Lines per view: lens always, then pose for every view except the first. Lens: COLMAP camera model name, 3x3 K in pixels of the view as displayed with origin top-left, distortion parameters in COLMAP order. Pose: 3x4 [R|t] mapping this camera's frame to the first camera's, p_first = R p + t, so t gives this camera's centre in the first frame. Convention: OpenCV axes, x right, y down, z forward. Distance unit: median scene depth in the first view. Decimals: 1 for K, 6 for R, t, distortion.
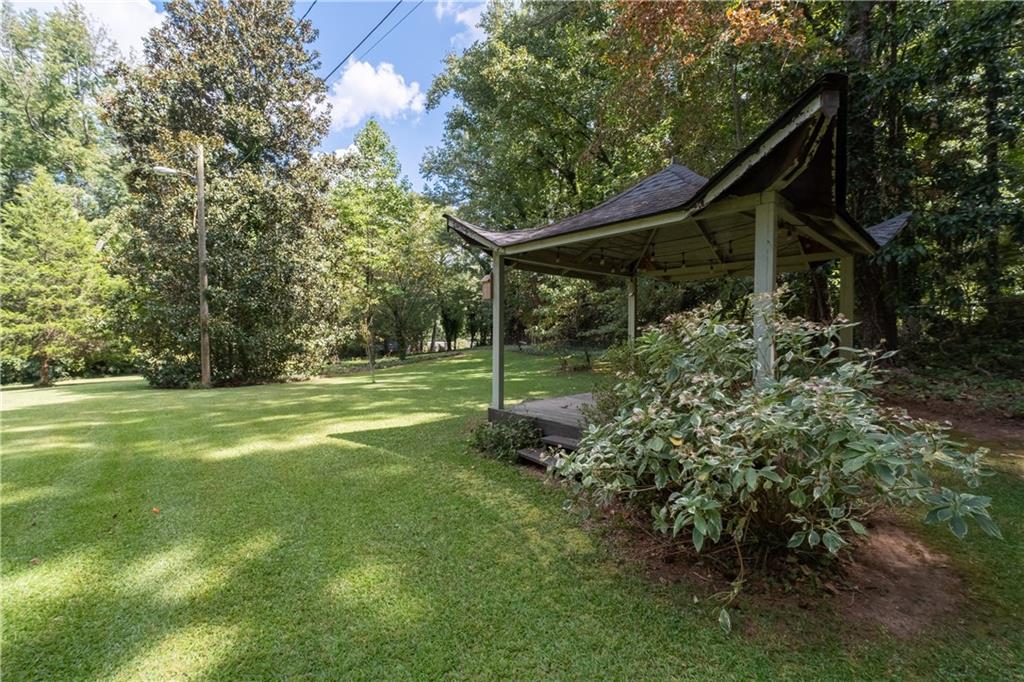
lens RADIAL K [[433.2, 0, 513.3], [0, 433.2, 338.0], [0, 0, 1]] dist [-0.004099, 0.000009]
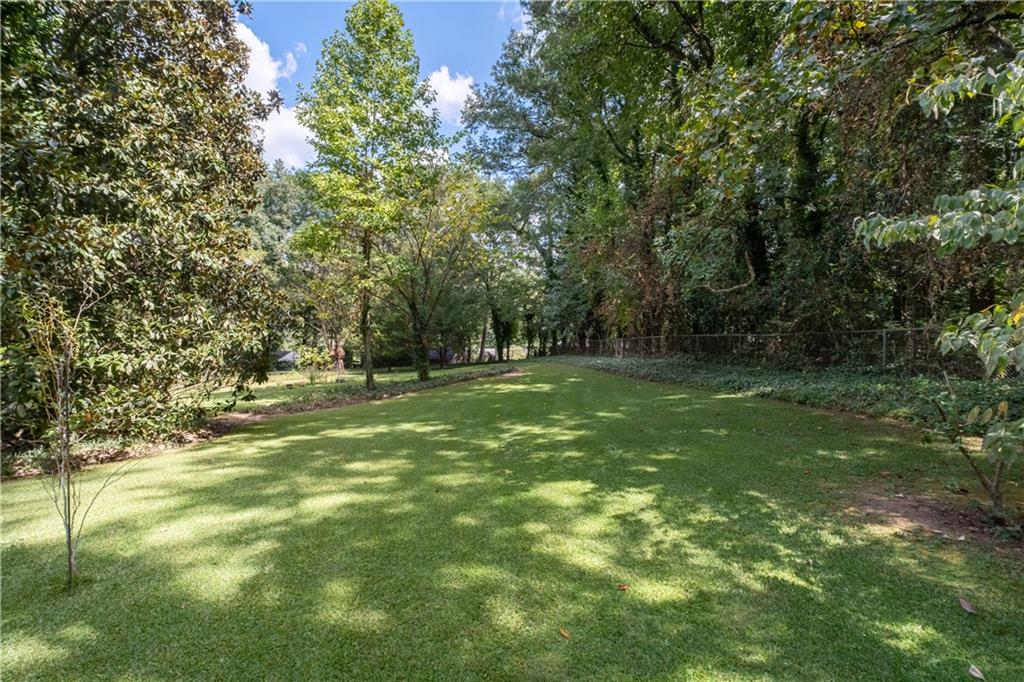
lens RADIAL K [[433.2, 0, 512.3], [0, 433.2, 340.5], [0, 0, 1]] dist [-0.004099, 0.000009]
pose [[0.991836, 0.008539, -0.127231, -0.024623], [-0.009555, 0.999927, -0.007375, -0.002766], [0.127159, 0.008530, 0.991846, 0.209993]]
